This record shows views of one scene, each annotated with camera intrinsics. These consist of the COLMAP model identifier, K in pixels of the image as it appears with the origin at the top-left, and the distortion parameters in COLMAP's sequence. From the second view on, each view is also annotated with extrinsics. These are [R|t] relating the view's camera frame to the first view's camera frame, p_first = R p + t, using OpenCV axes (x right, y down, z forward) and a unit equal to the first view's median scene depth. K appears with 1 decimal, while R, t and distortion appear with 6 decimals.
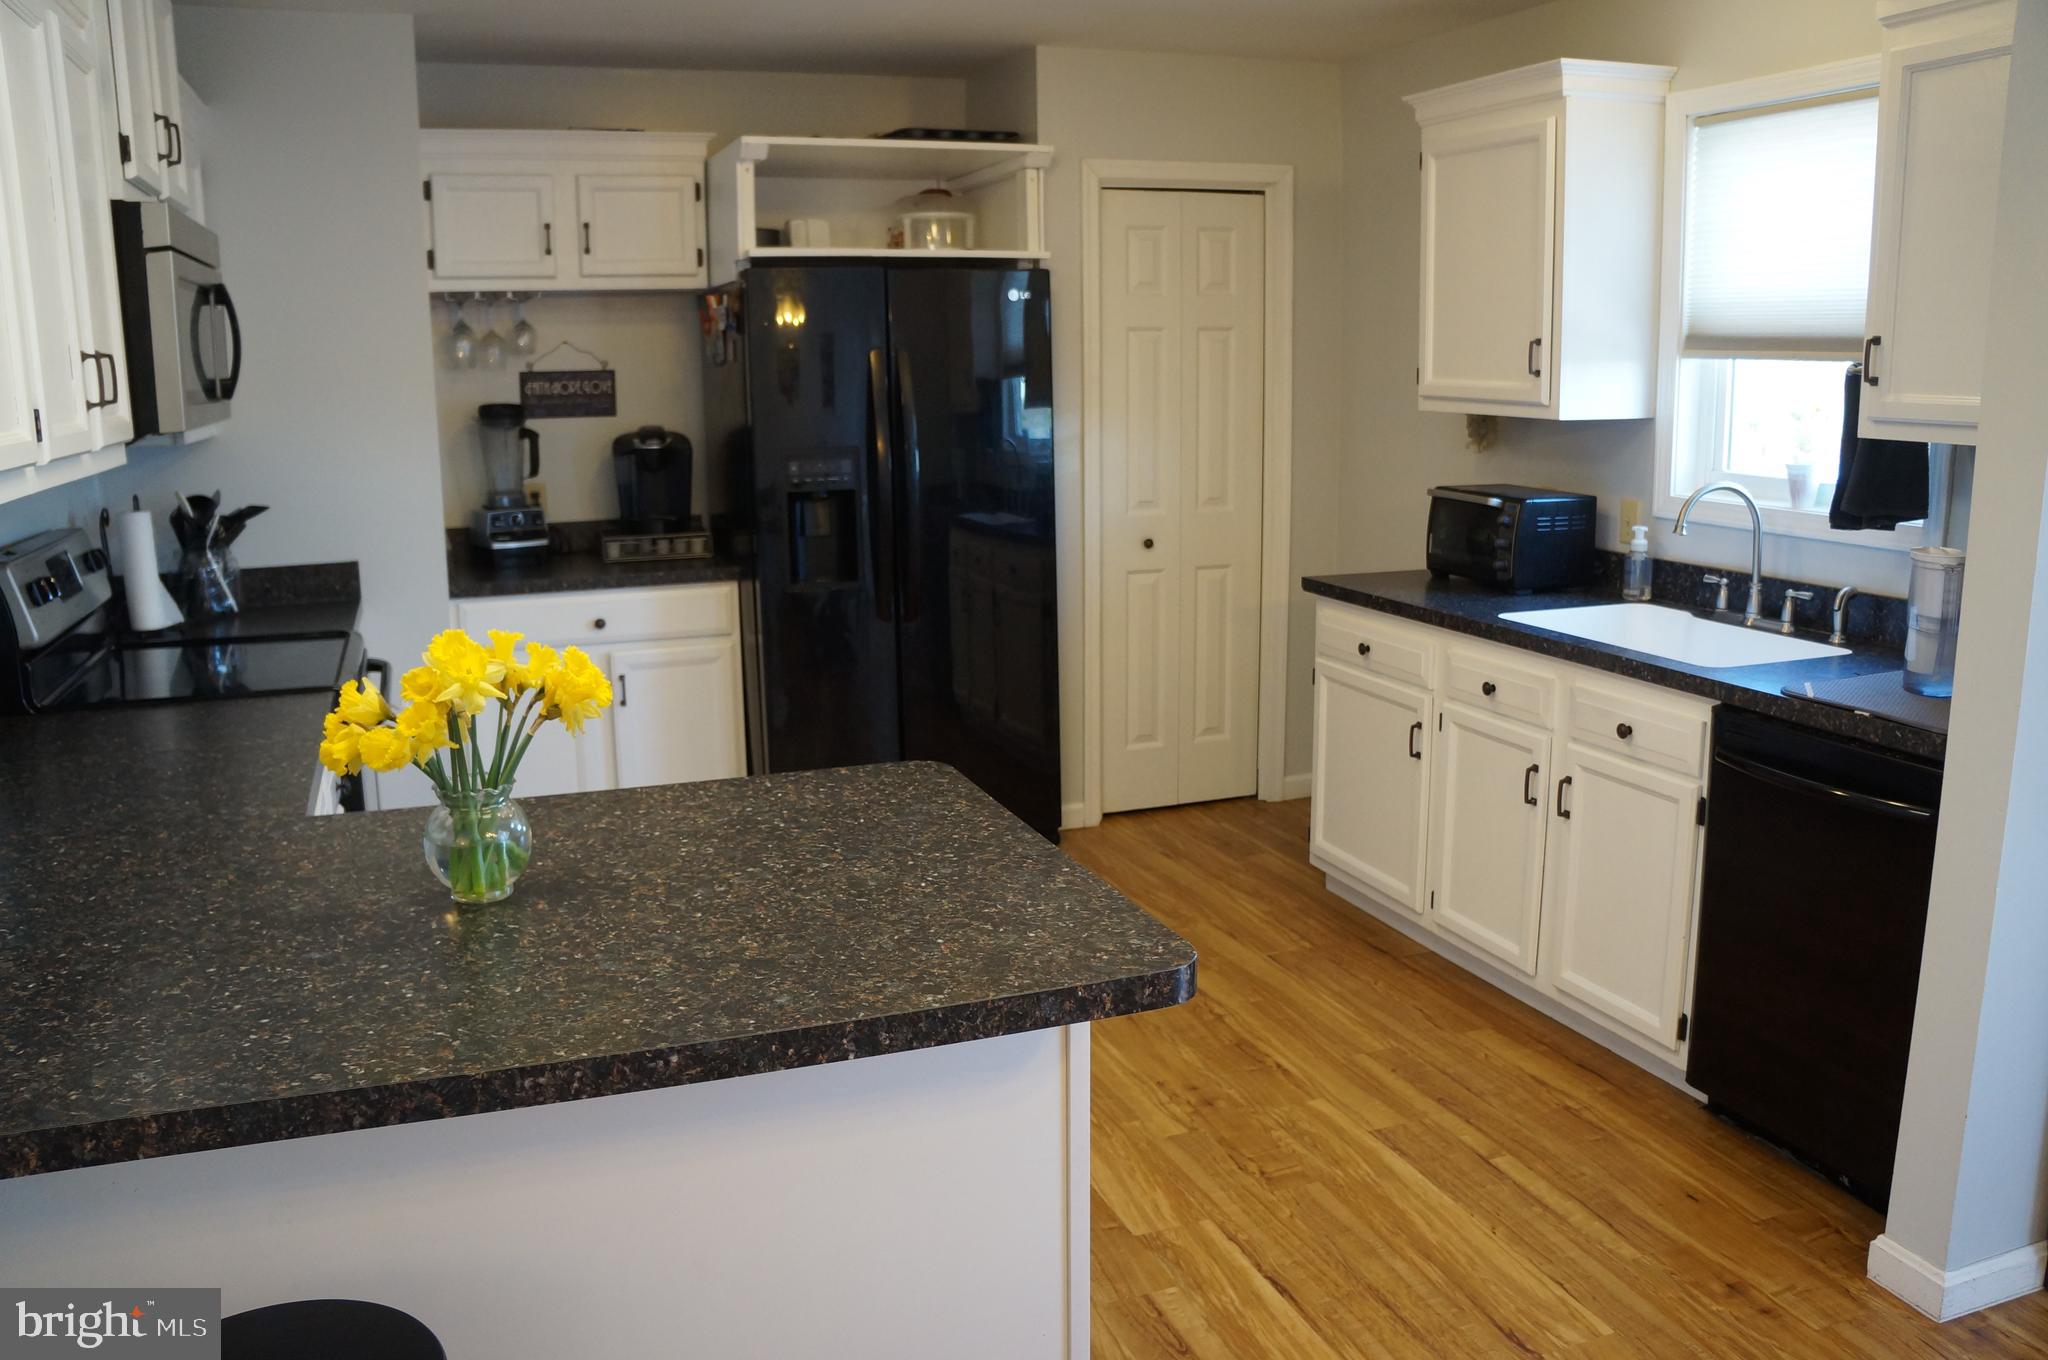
lens RADIAL K [[1570.2, 0, 1039.6], [0, 1570.2, 675.7], [0, 0, 1]] dist [-0.188842, 0.121685]
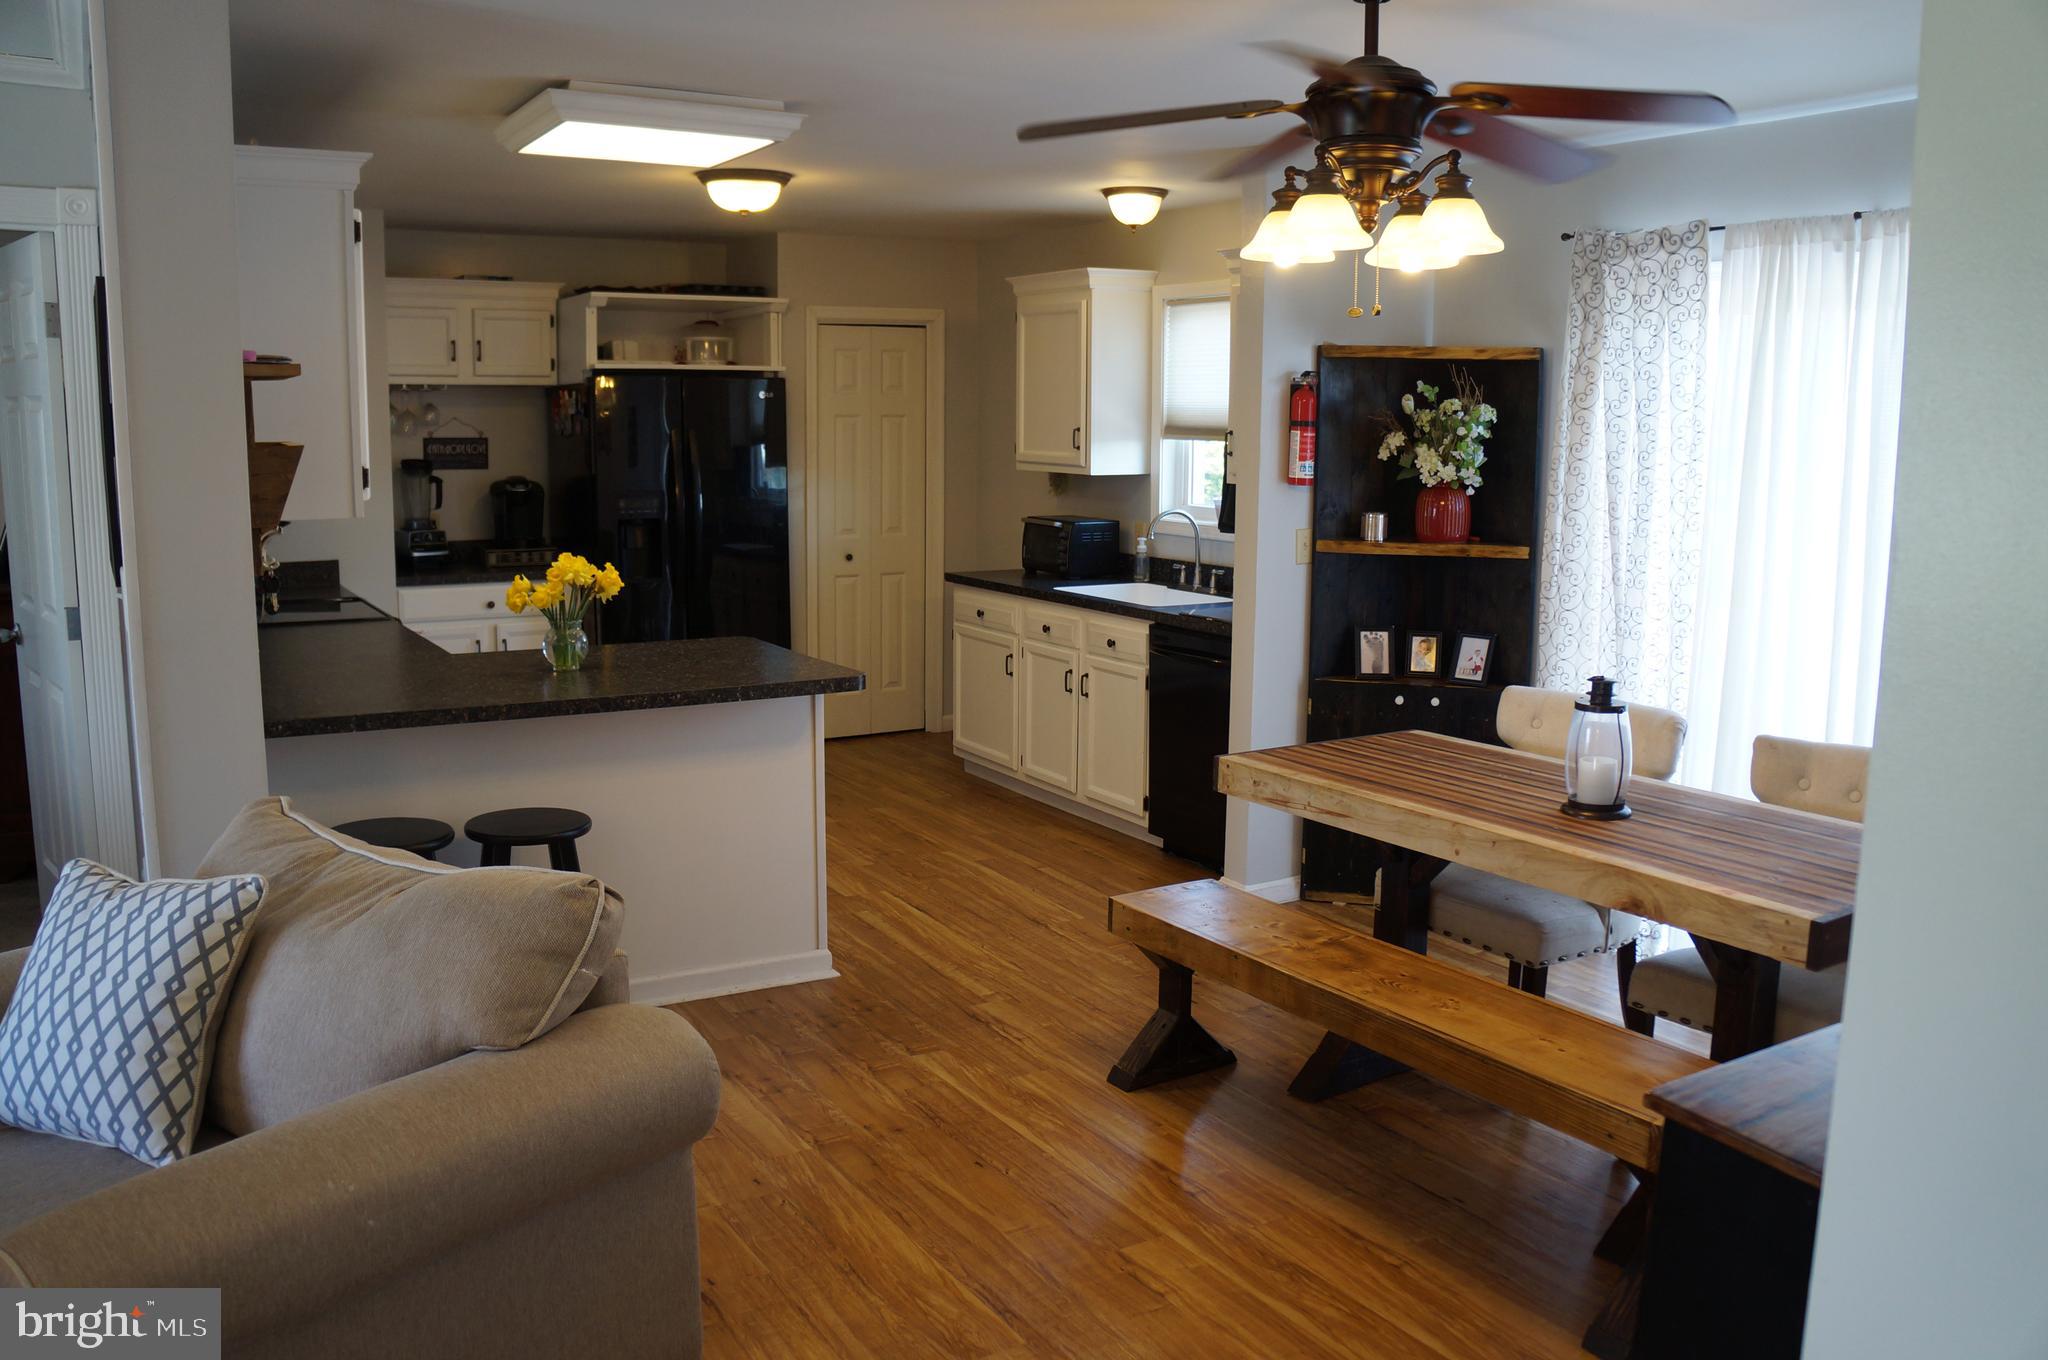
lens RADIAL K [[1570.2, 0, 1039.6], [0, 1570.2, 675.7], [0, 0, 1]] dist [-0.188842, 0.121685]
pose [[0.982471, -0.008219, 0.186233, -0.043559], [0.015320, 0.999208, -0.036724, 0.119430], [-0.185783, 0.038933, 0.981819, -0.693187]]
